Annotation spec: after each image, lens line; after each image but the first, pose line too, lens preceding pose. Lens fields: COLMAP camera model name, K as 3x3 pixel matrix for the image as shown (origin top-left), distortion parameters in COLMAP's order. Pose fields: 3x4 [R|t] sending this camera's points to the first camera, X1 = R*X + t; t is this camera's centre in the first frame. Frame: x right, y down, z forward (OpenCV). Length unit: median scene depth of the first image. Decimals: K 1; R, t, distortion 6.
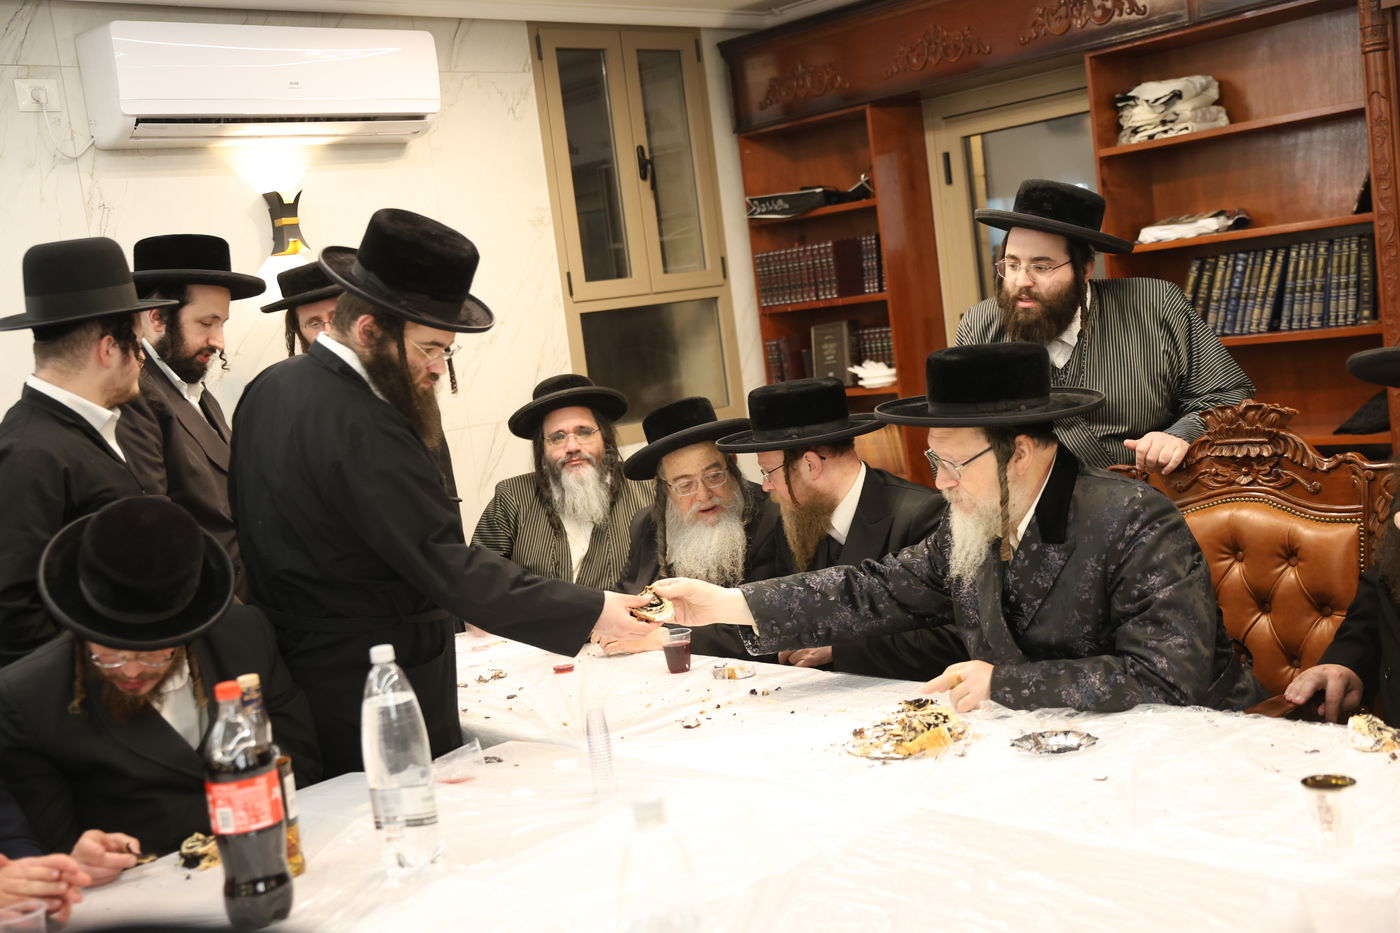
lens RADIAL K [[1628.4, 0, 704.4], [0, 1628.4, 483.6], [0, 0, 1]] dist [0.062041, 0.024508]
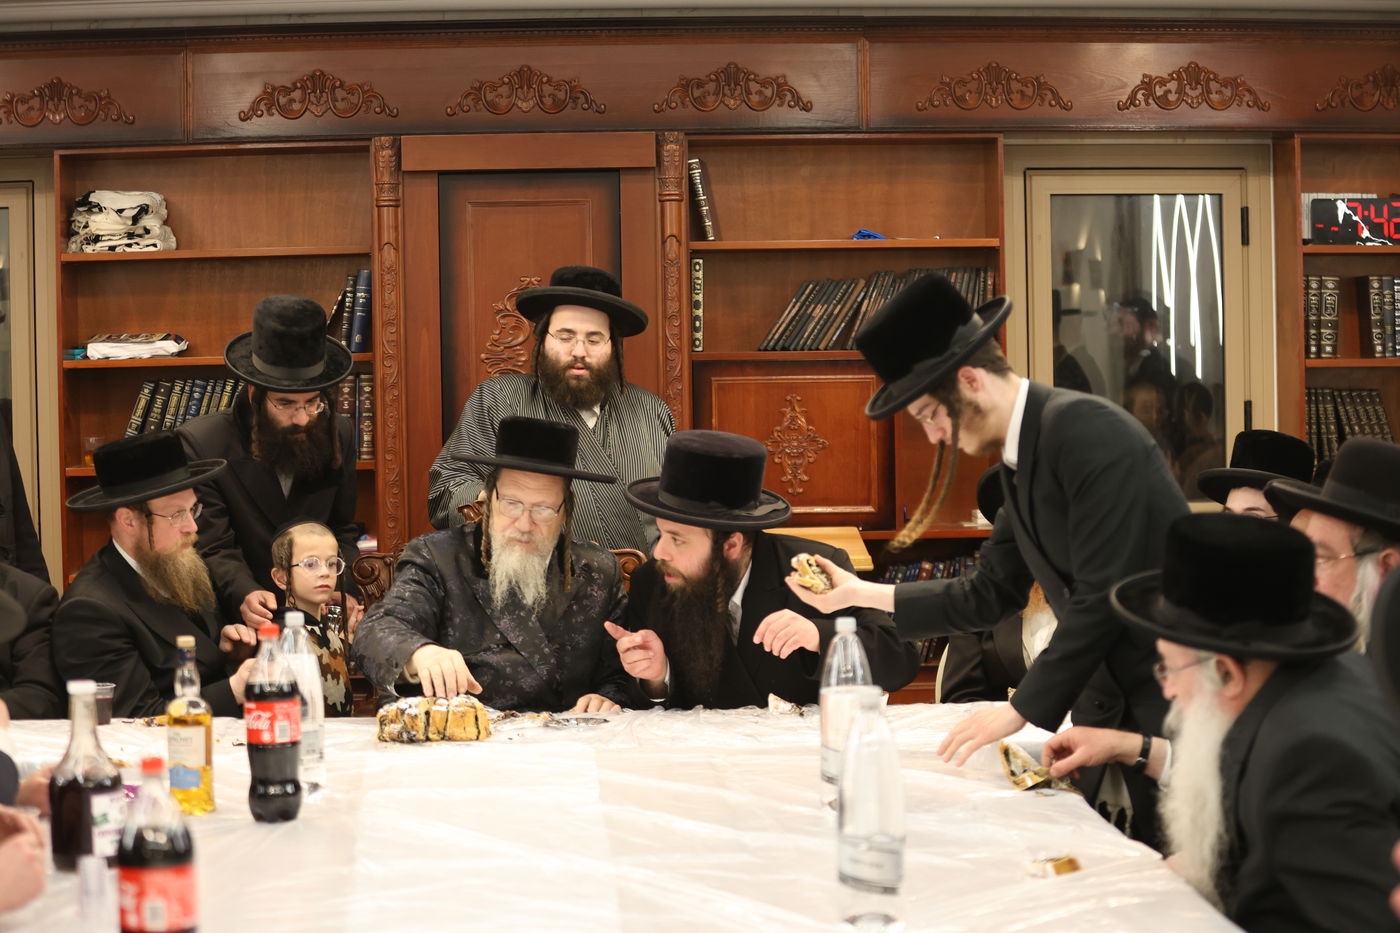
lens RADIAL K [[2758.5, 0, 697.1], [0, 2758.5, 531.2], [0, 0, 1]] dist [-0.346490, 0.458565]
pose [[0.635971, 0.062127, 0.769208, -0.722662], [0.019628, 0.995130, -0.096602, 0.109606], [-0.771463, 0.076535, 0.631654, -0.230027]]
